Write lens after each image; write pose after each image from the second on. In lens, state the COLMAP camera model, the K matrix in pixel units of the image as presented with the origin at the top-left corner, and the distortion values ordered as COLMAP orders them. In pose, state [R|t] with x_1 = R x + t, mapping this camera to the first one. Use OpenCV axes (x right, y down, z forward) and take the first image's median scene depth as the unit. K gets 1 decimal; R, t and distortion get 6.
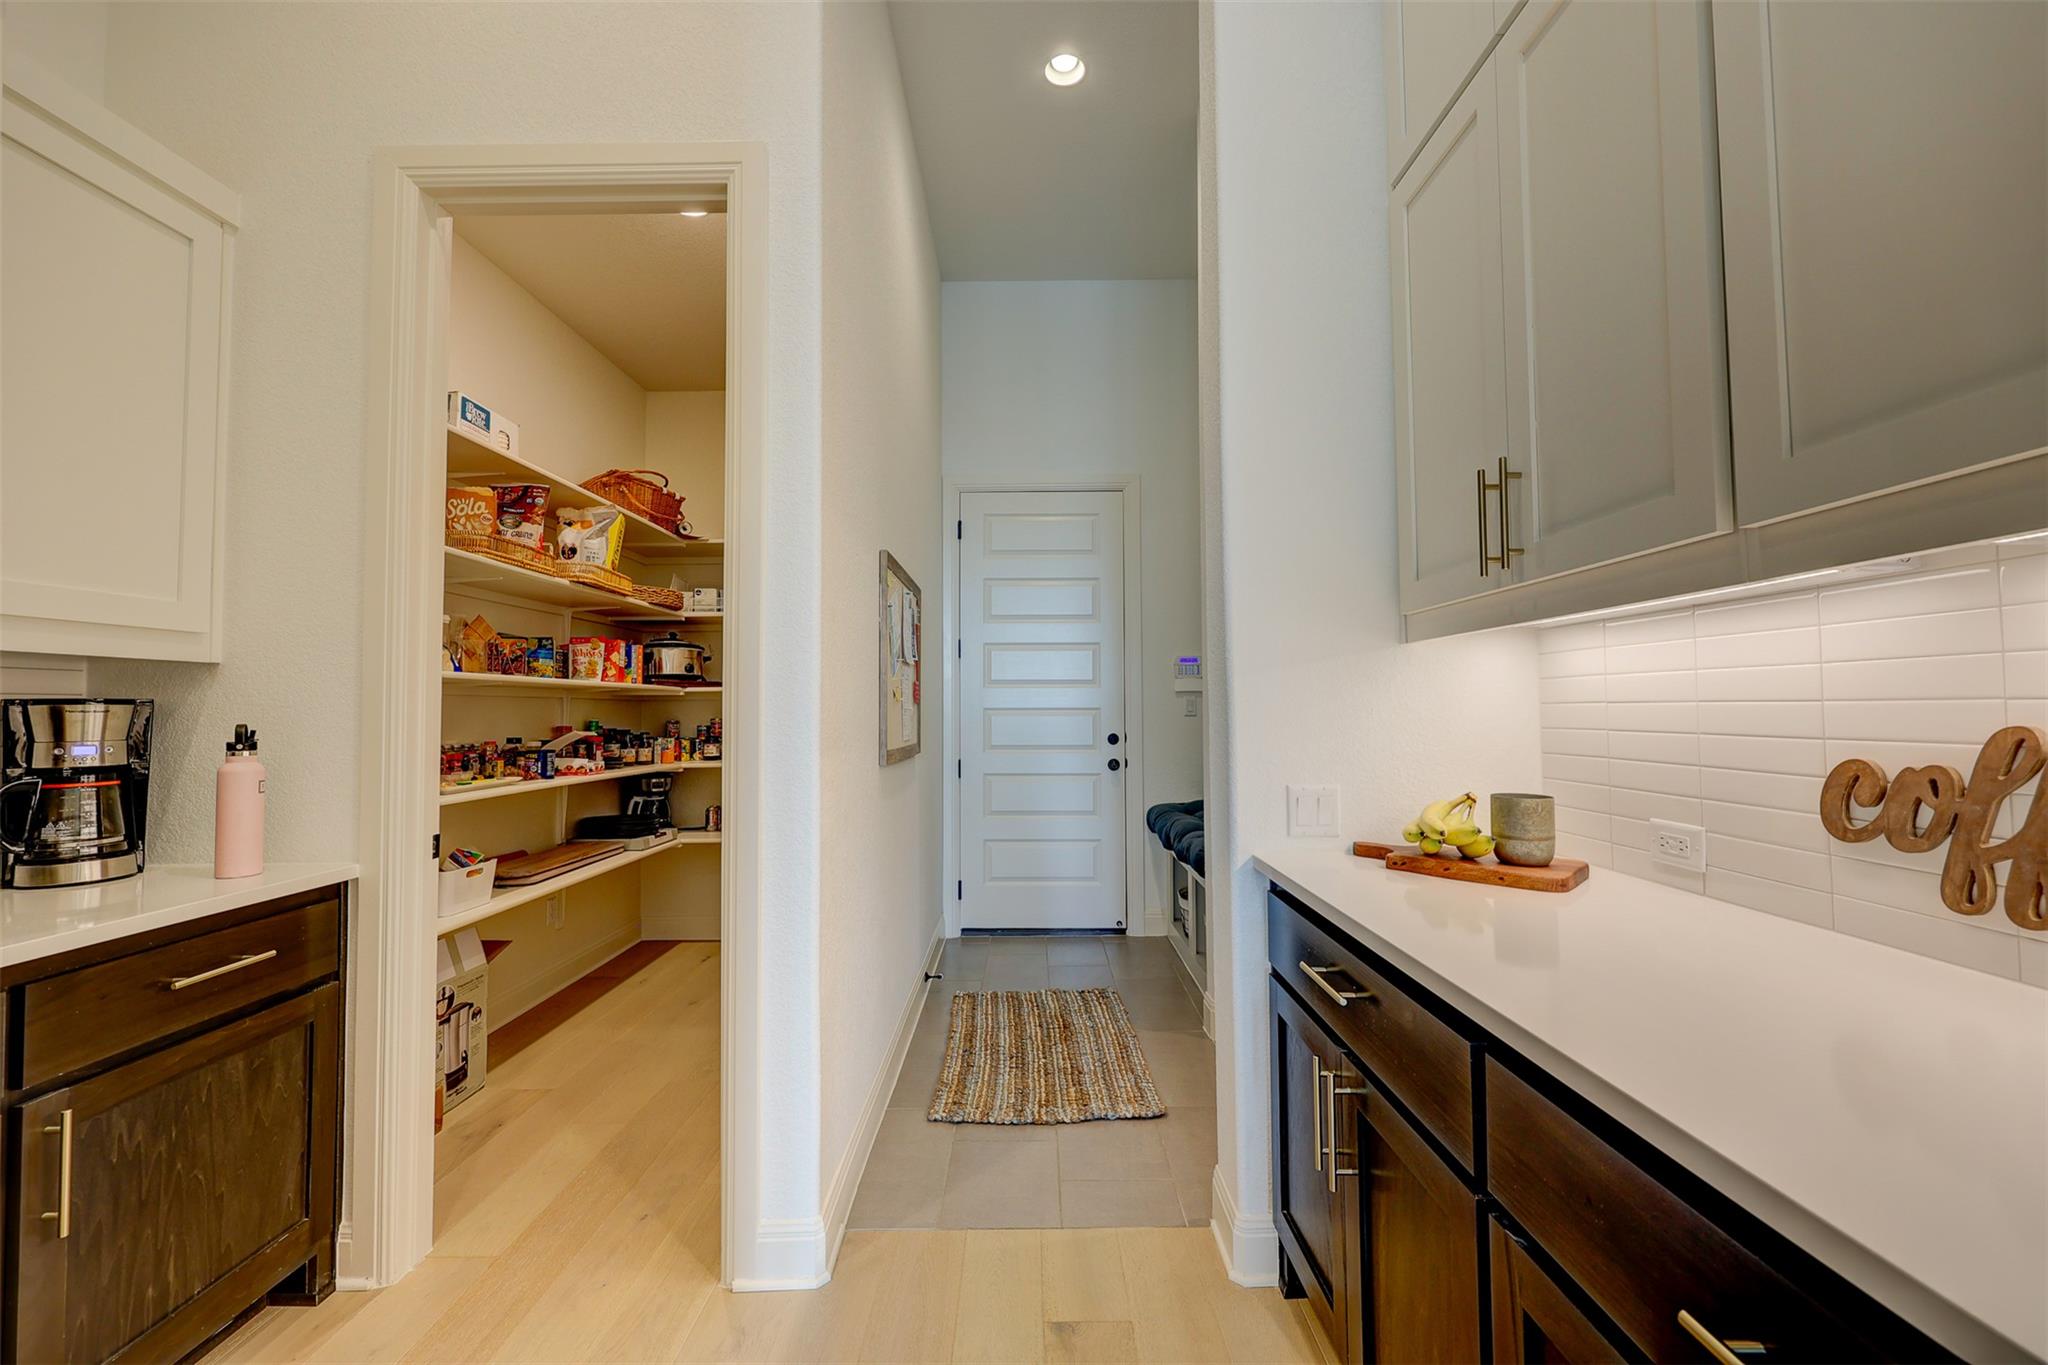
lens RADIAL K [[819.5, 0, 1024.0], [0, 819.5, 682.5], [0, 0, 1]] dist [-0.000254, 0.000177]
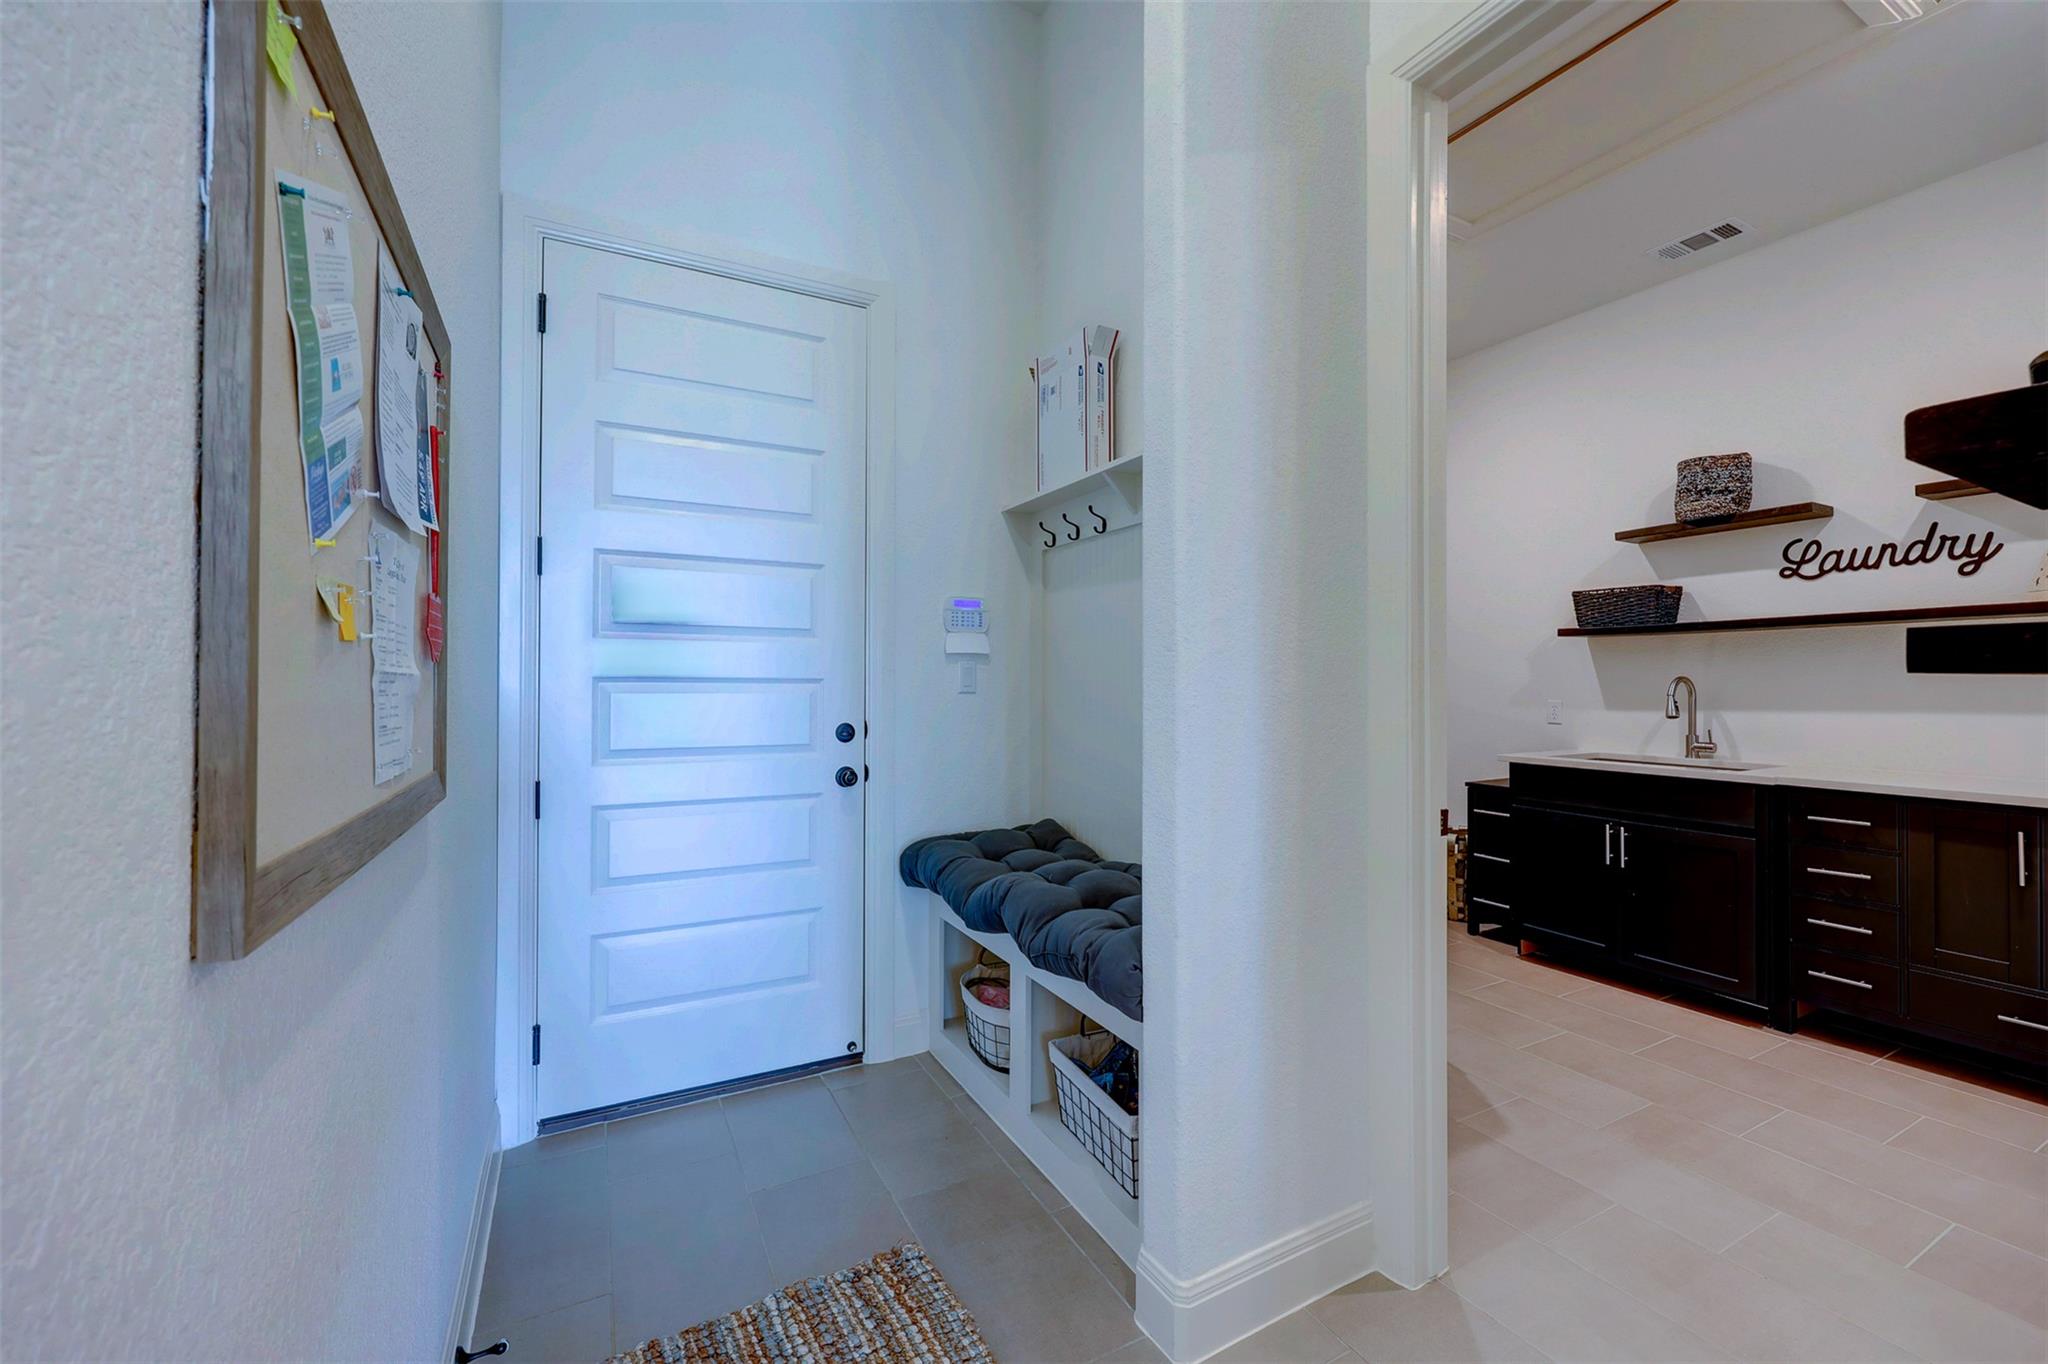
lens RADIAL K [[819.5, 0, 1024.0], [0, 819.5, 682.0], [0, 0, 1]] dist [-0.000254, 0.000177]
pose [[0.879846, 0.009412, 0.475166, -0.056764], [-0.023701, 0.999429, 0.024090, 0.016134], [-0.474668, -0.032458, 0.879567, 0.432452]]
